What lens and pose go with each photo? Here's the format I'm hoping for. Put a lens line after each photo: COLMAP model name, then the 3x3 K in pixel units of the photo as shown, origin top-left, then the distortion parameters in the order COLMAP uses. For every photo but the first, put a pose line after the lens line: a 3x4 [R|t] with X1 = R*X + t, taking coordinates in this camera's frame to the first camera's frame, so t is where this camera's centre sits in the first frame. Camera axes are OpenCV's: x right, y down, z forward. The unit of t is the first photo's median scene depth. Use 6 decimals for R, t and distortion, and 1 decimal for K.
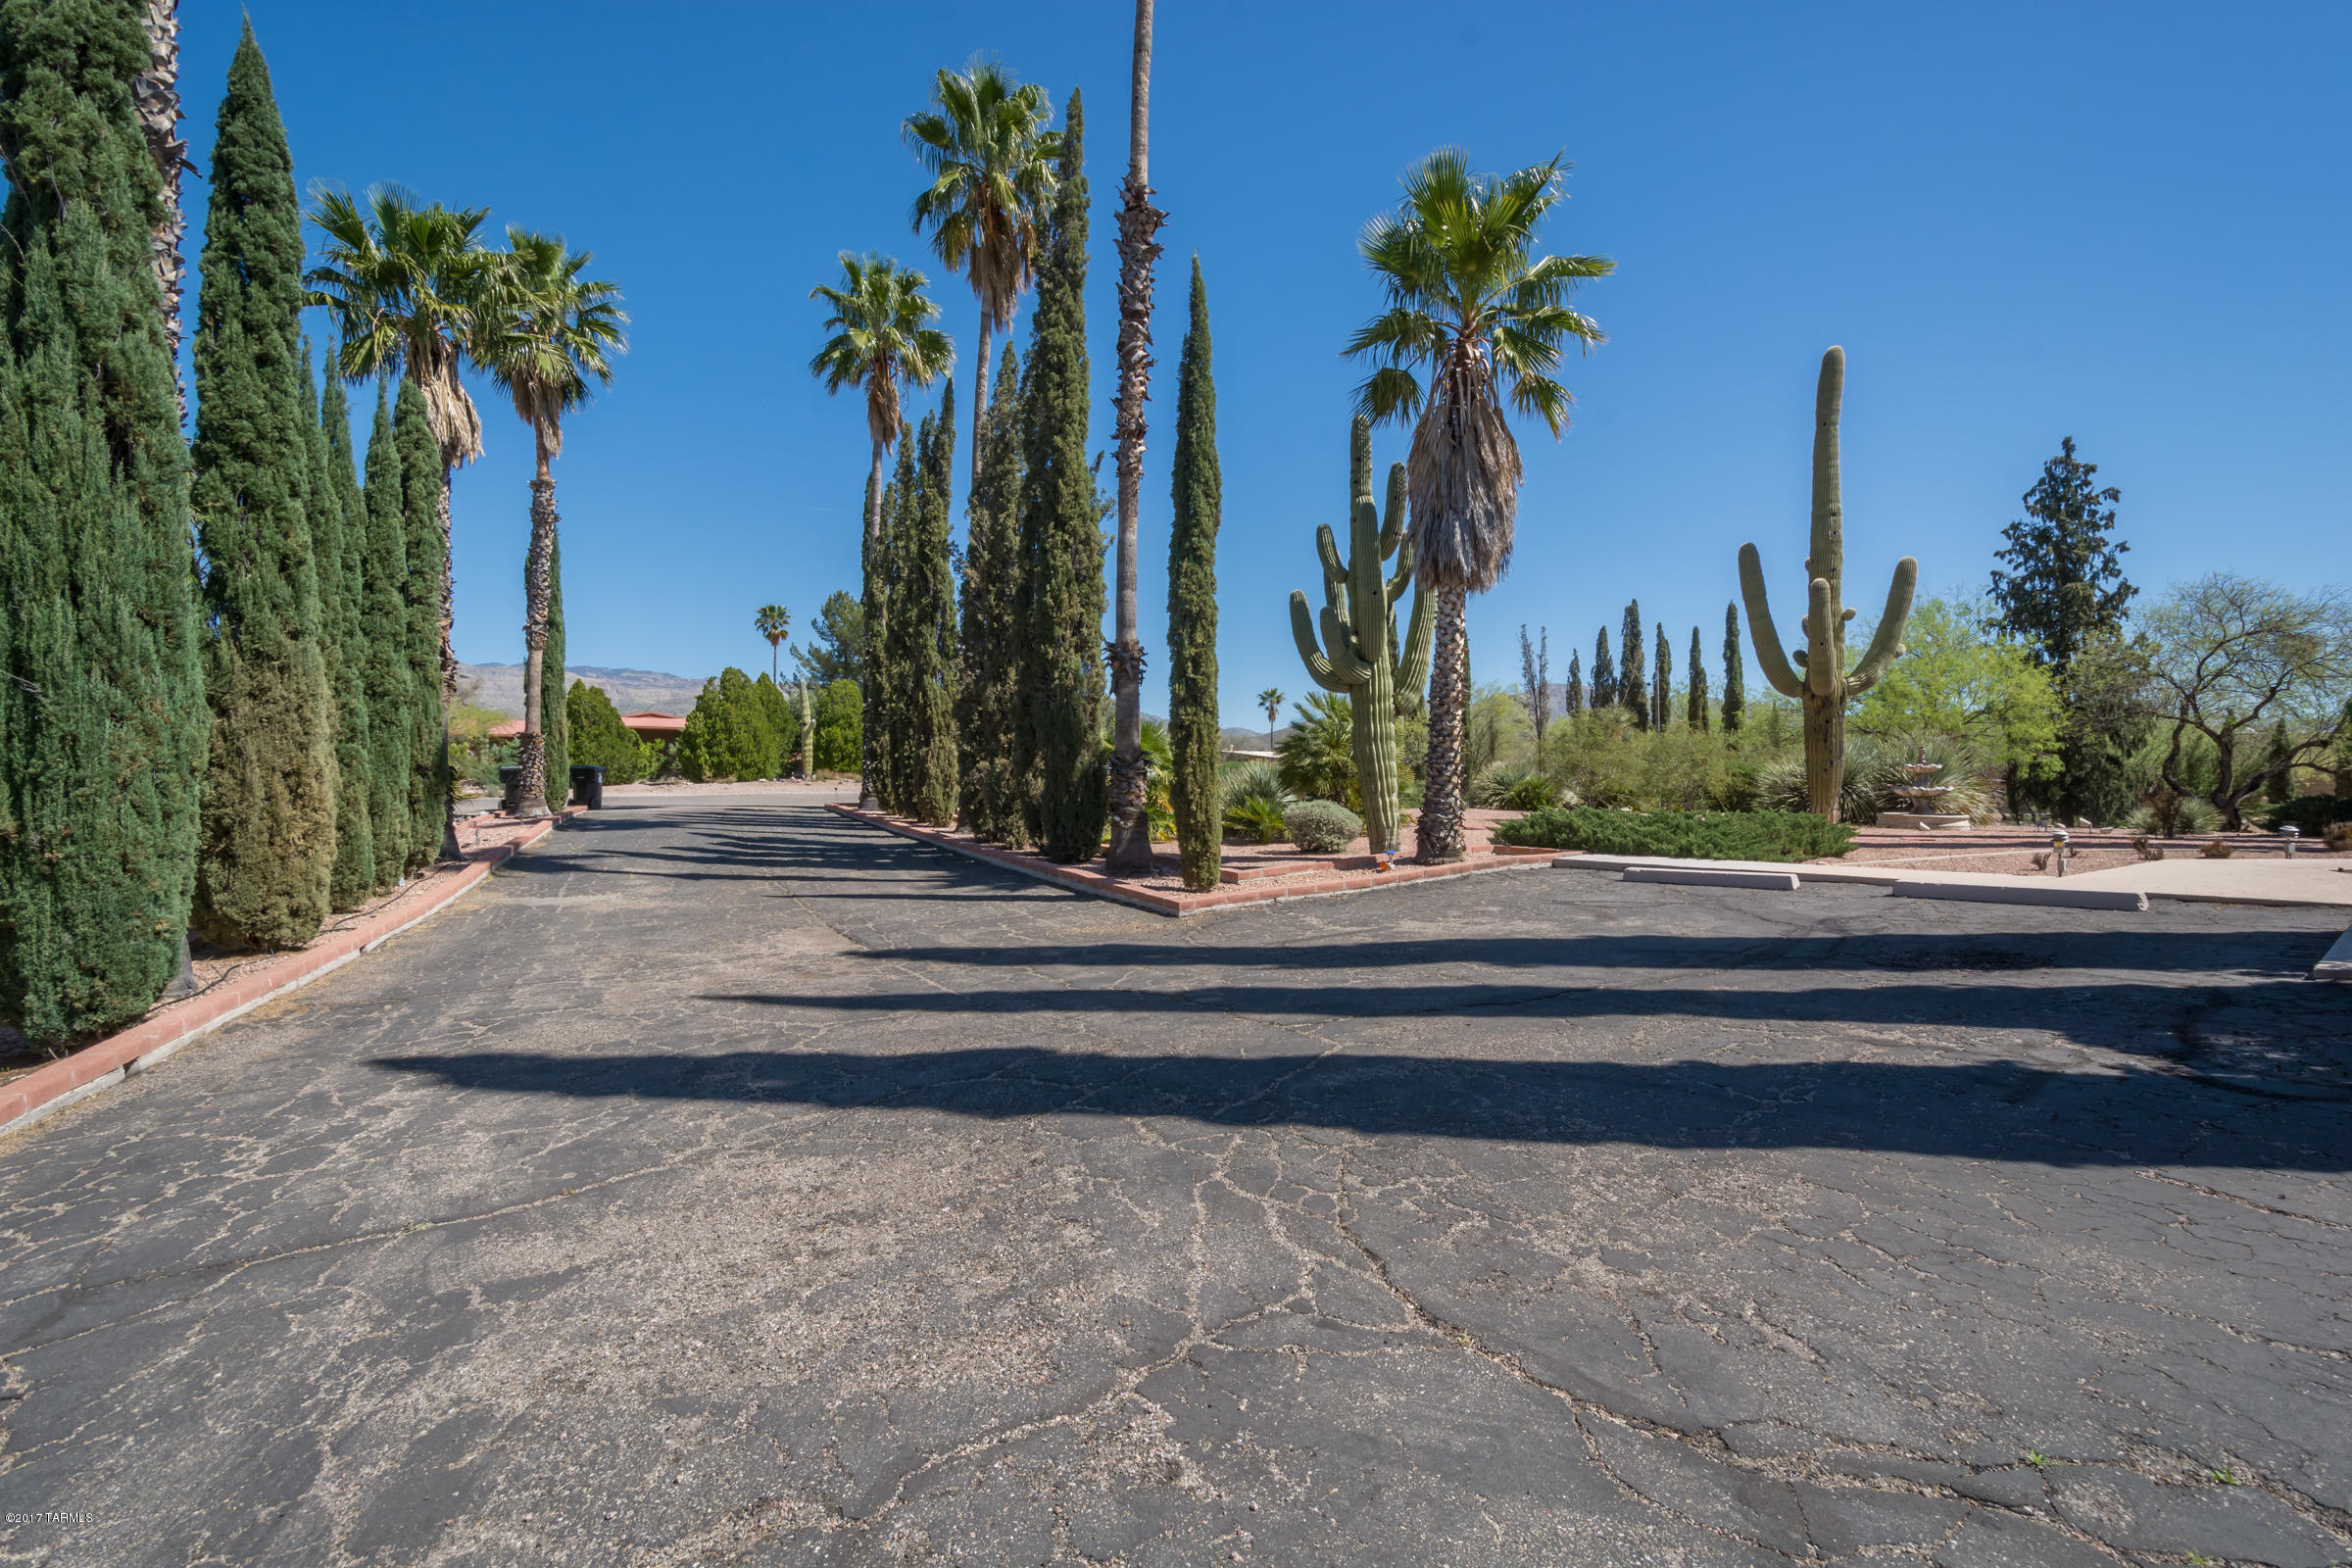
lens RADIAL K [[1021.1, 0, 1189.9], [0, 1021.1, 778.7], [0, 0, 1]] dist [0.015364, -0.006008]
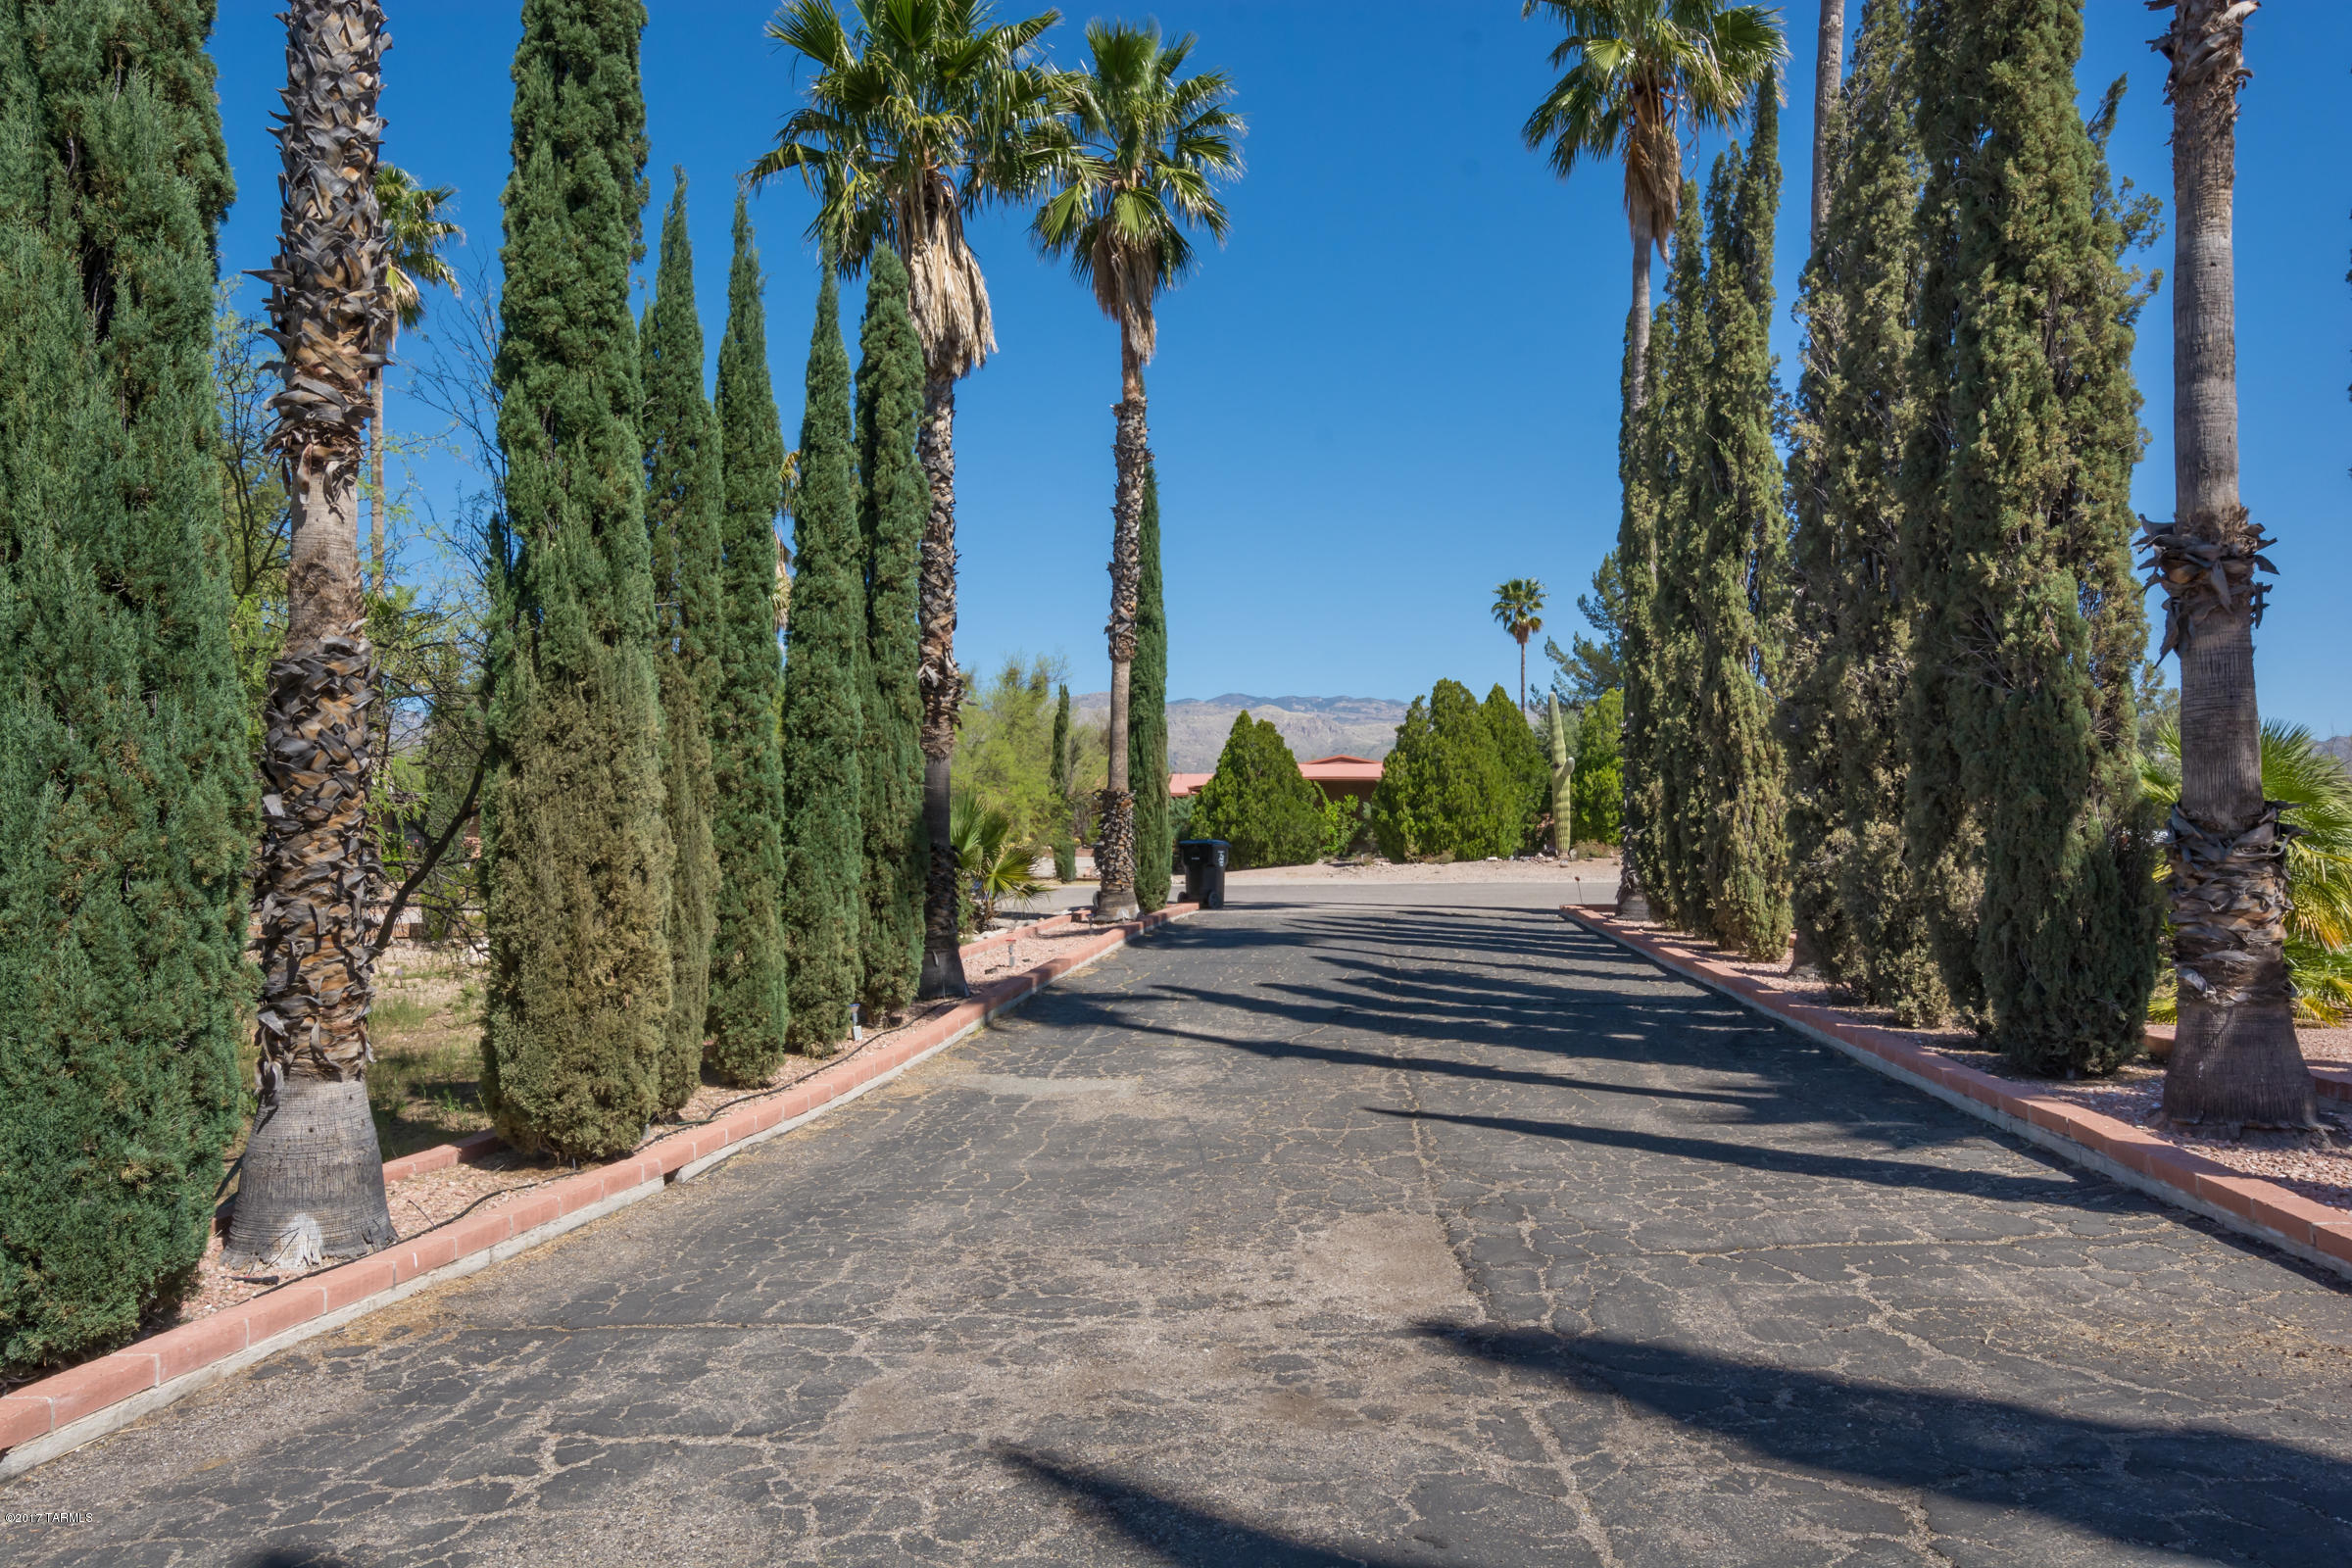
lens RADIAL K [[1693.4, 0, 1175.6], [0, 1693.4, 775.7], [0, 0, 1]] dist [0.035581, -0.037219]
pose [[0.829182, -0.028088, -0.558273, -0.022682], [0.002496, 0.998913, -0.046550, -0.006182], [0.558973, 0.037205, 0.828350, 0.203984]]
